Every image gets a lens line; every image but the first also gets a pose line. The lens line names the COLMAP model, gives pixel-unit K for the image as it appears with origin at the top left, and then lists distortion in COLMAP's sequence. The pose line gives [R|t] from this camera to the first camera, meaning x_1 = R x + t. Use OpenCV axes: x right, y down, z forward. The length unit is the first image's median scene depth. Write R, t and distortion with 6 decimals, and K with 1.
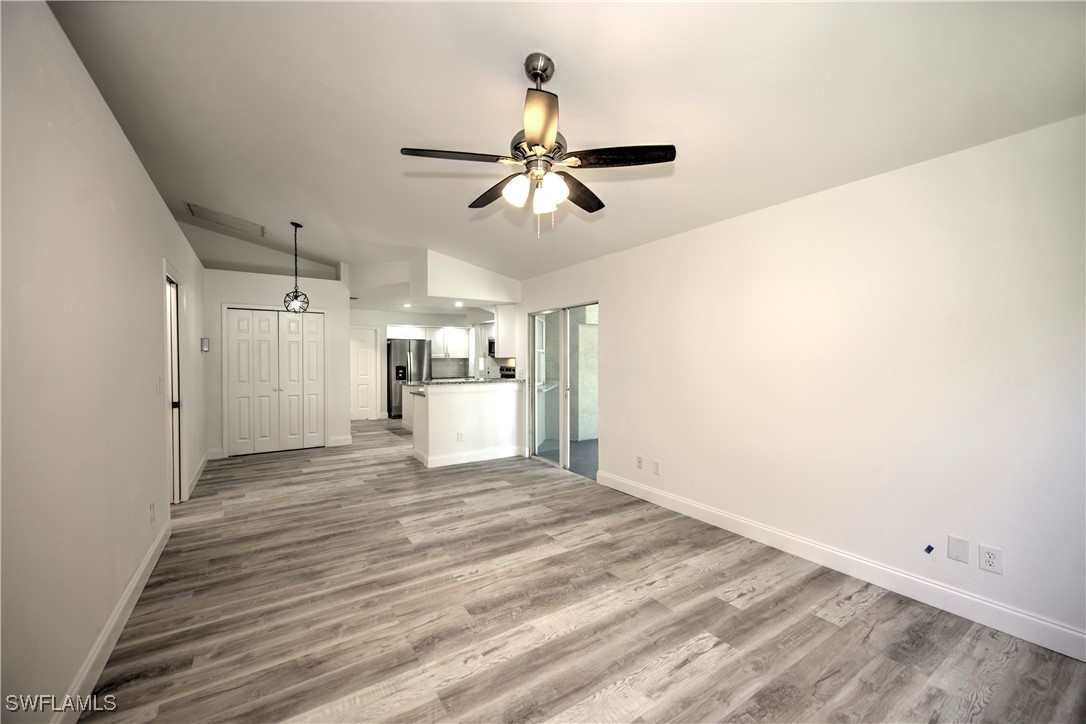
lens RADIAL K [[433.0, 0, 540.3], [0, 433.0, 379.4], [0, 0, 1]] dist [0.004906, -0.000333]
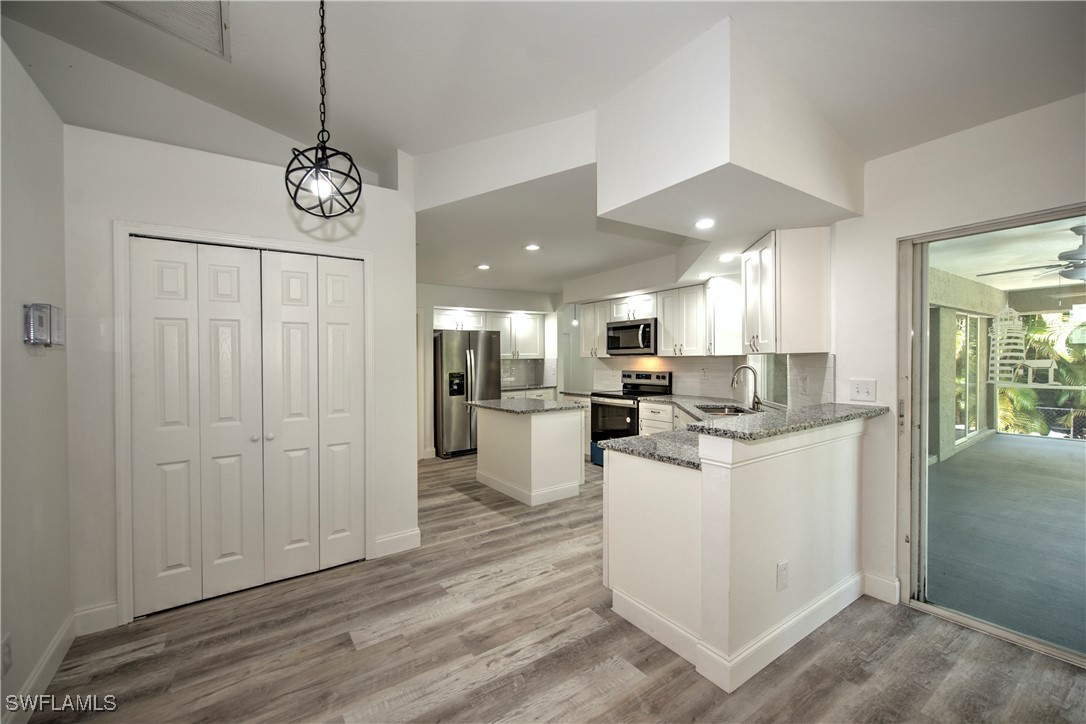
lens RADIAL K [[433.0, 0, 519.7], [0, 433.0, 371.6], [0, 0, 1]] dist [0.004906, -0.000333]
pose [[0.999845, -0.014987, 0.009231, -0.240406], [0.015178, 0.999664, -0.021003, -0.018290], [-0.008913, 0.021140, 0.999737, 0.388753]]
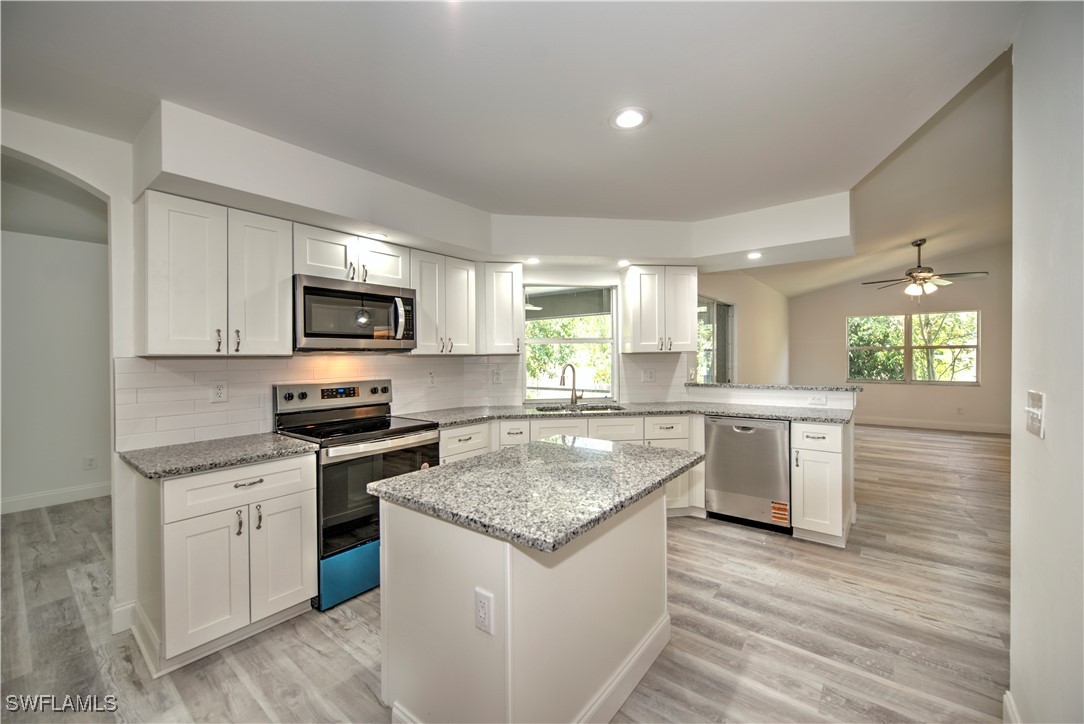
lens RADIAL K [[432.2, 0, 566.0], [0, 432.2, 358.8], [0, 0, 1]] dist [0.004906, -0.000333]
pose [[-0.354439, -0.002177, 0.935077, -0.401784], [0.054343, 0.998259, 0.022923, -0.042082], [-0.933499, 0.058940, -0.353704, 0.901674]]
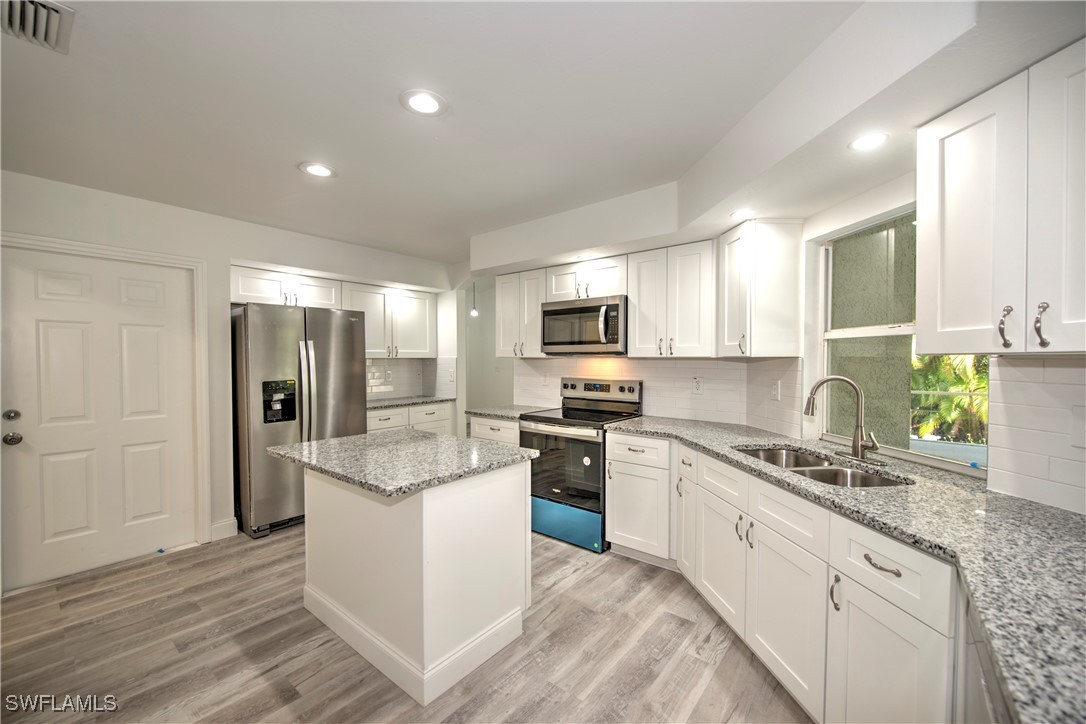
lens RADIAL K [[433.0, 0, 543.6], [0, 433.0, 374.3], [0, 0, 1]] dist [0.004906, -0.000333]
pose [[0.947047, -0.015505, 0.320721, -0.235930], [0.018665, 0.999803, -0.006781, -0.030538], [-0.320553, 0.012408, 0.947149, 0.611731]]
